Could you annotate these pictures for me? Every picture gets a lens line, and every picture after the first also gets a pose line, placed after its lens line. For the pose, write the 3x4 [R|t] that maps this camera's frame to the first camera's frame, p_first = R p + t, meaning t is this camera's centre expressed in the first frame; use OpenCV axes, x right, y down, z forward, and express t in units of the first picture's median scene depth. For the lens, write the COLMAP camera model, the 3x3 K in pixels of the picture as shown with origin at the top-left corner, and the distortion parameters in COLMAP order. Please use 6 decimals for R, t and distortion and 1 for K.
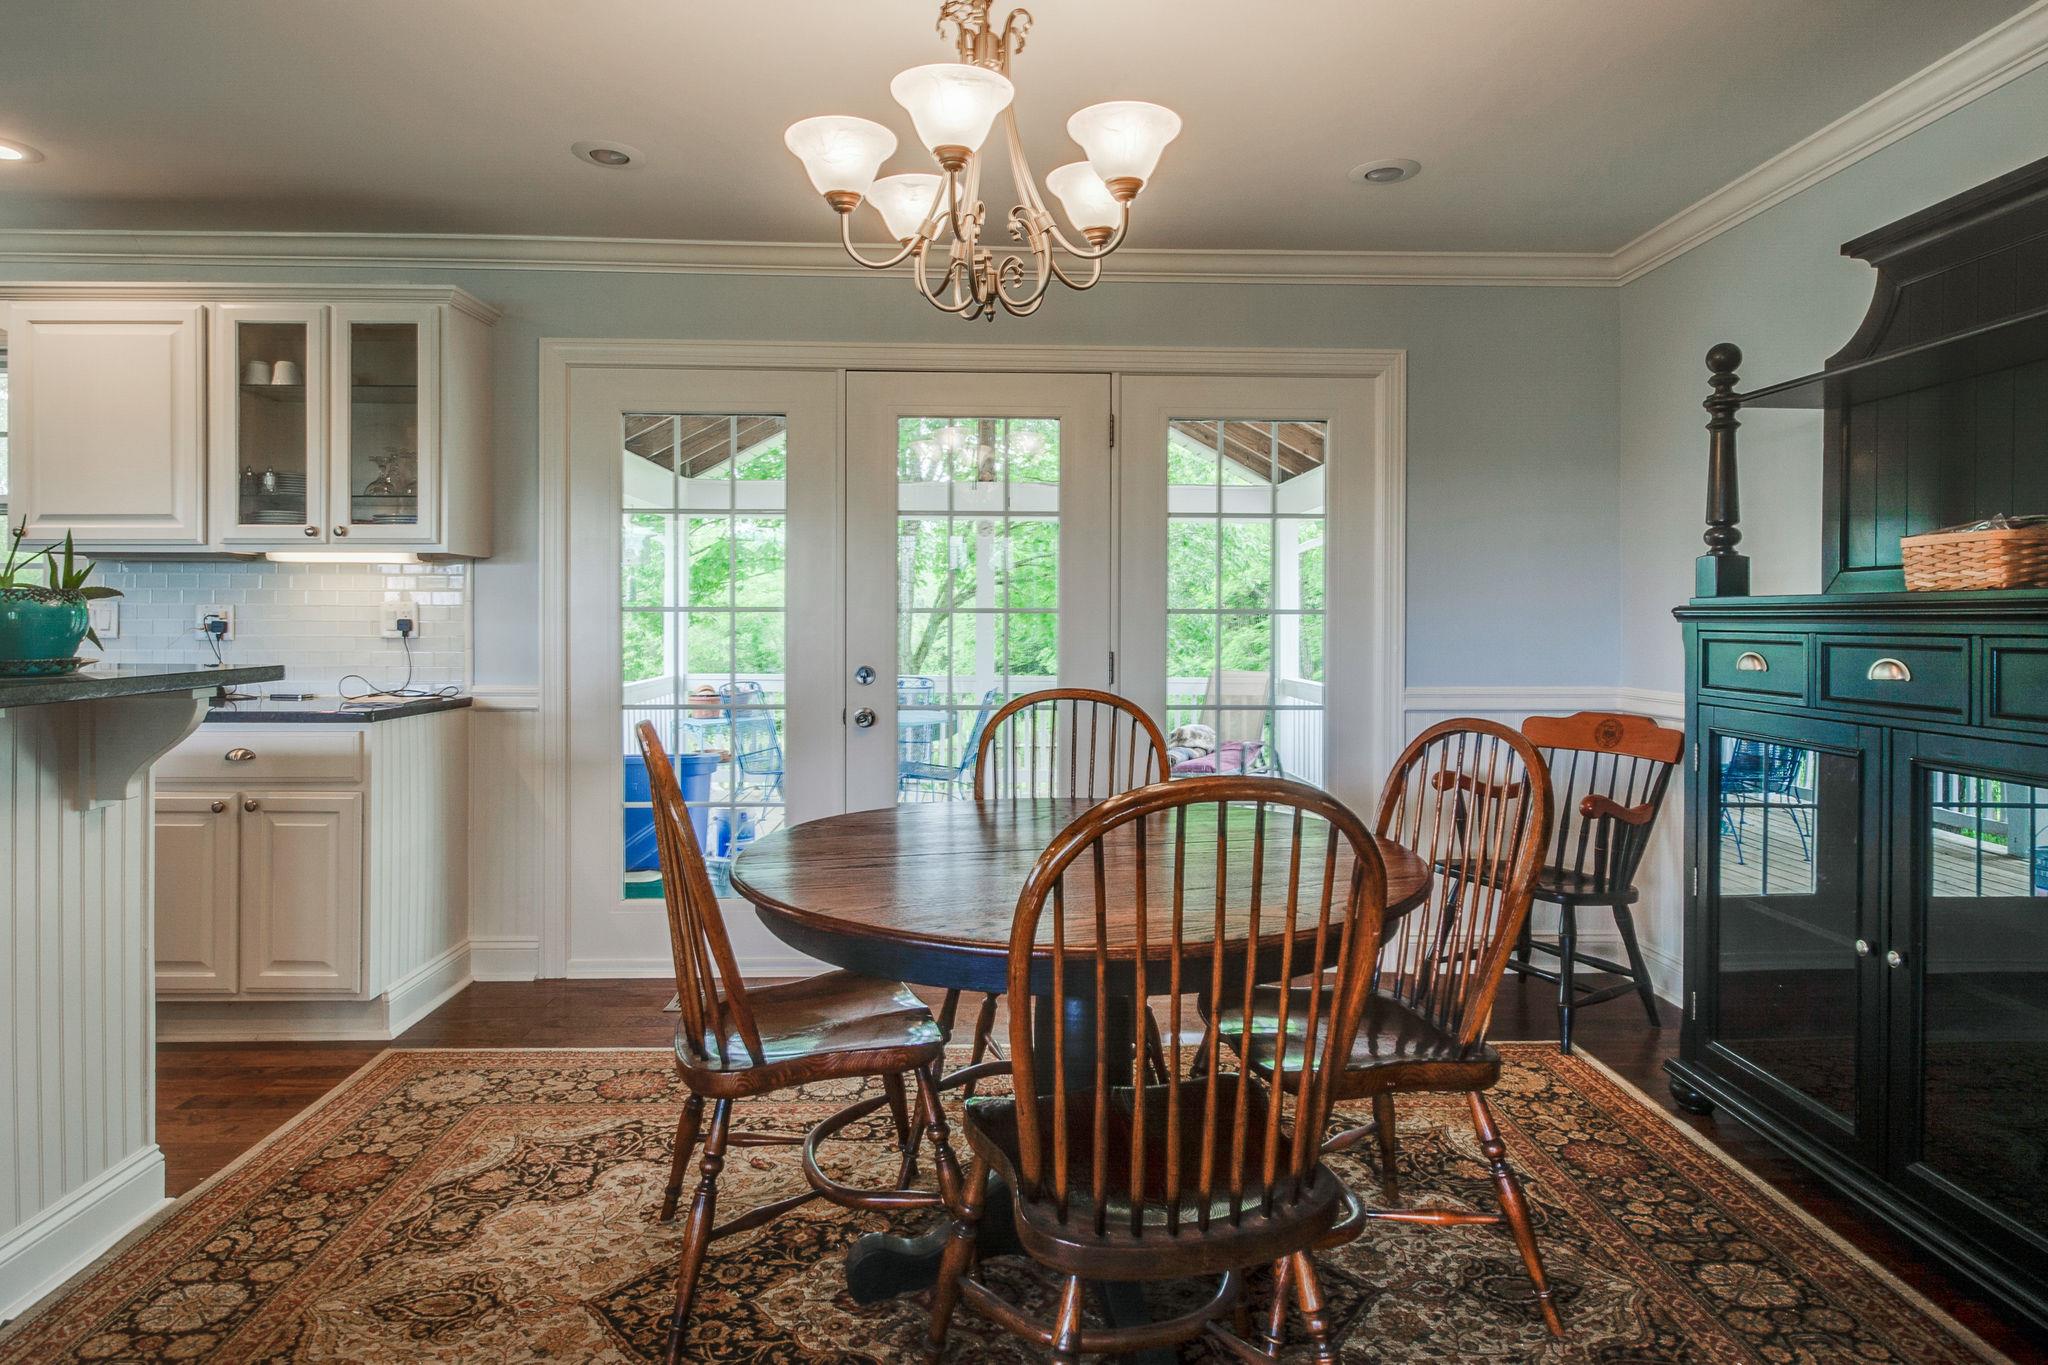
lens RADIAL K [[1327.3, 0, 1020.8], [0, 1327.3, 646.4], [0, 0, 1]] dist [0.003552, 0.001050]
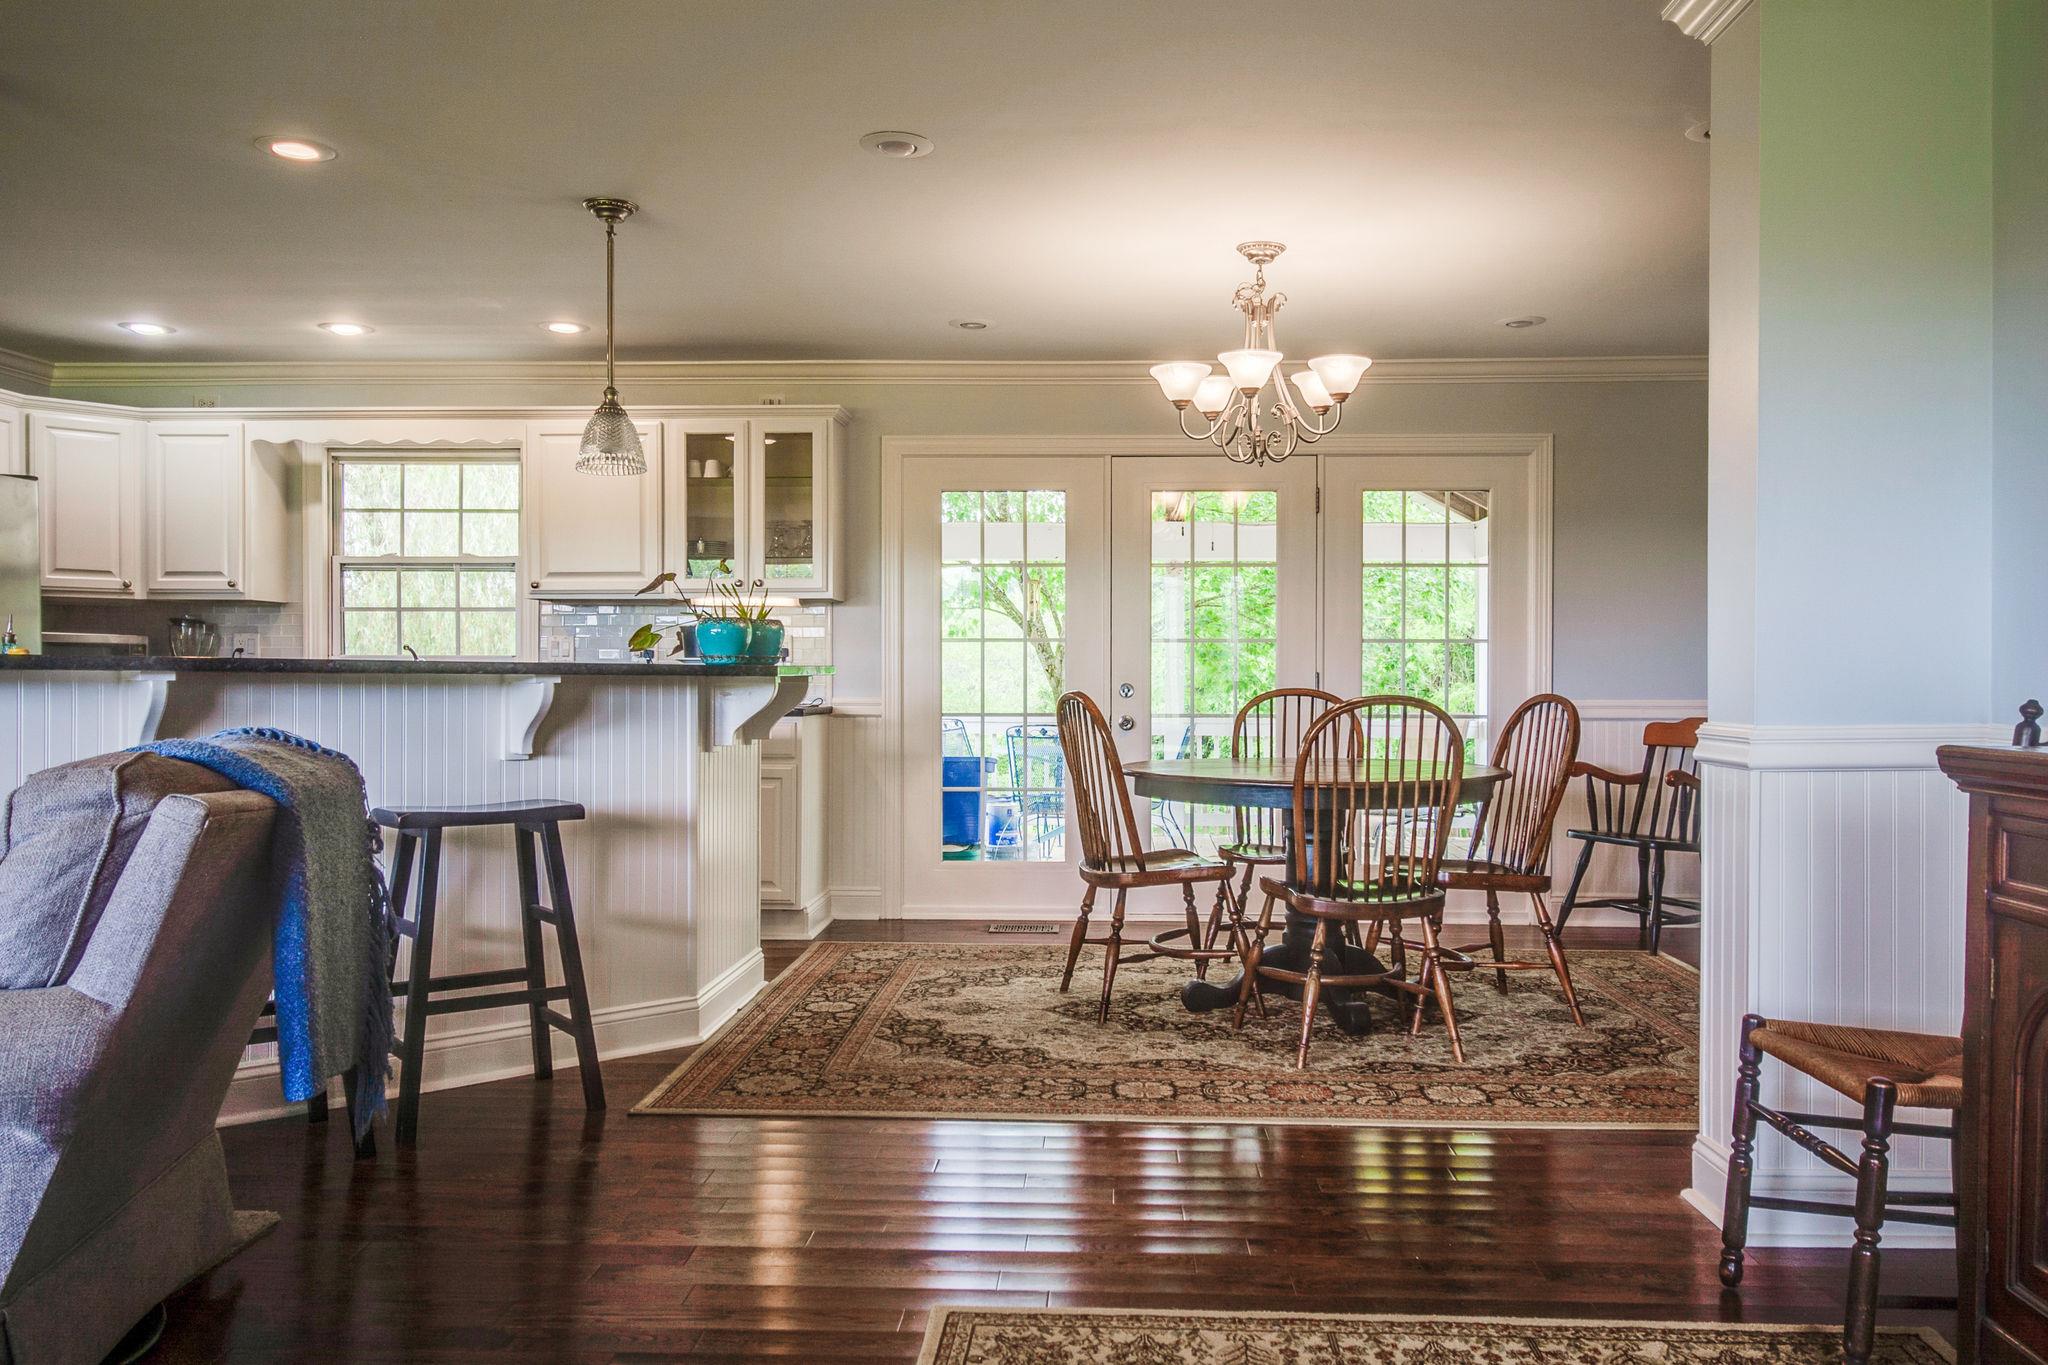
lens RADIAL K [[1687.4, 0, 1024.0], [0, 1687.4, 682.5], [0, 0, 1]] dist [-0.010079, -0.002794]
pose [[0.996473, -0.000334, -0.083908, -0.082331], [-0.000907, 0.999891, -0.014756, 0.040212], [0.083904, 0.014780, 0.996364, -0.684681]]
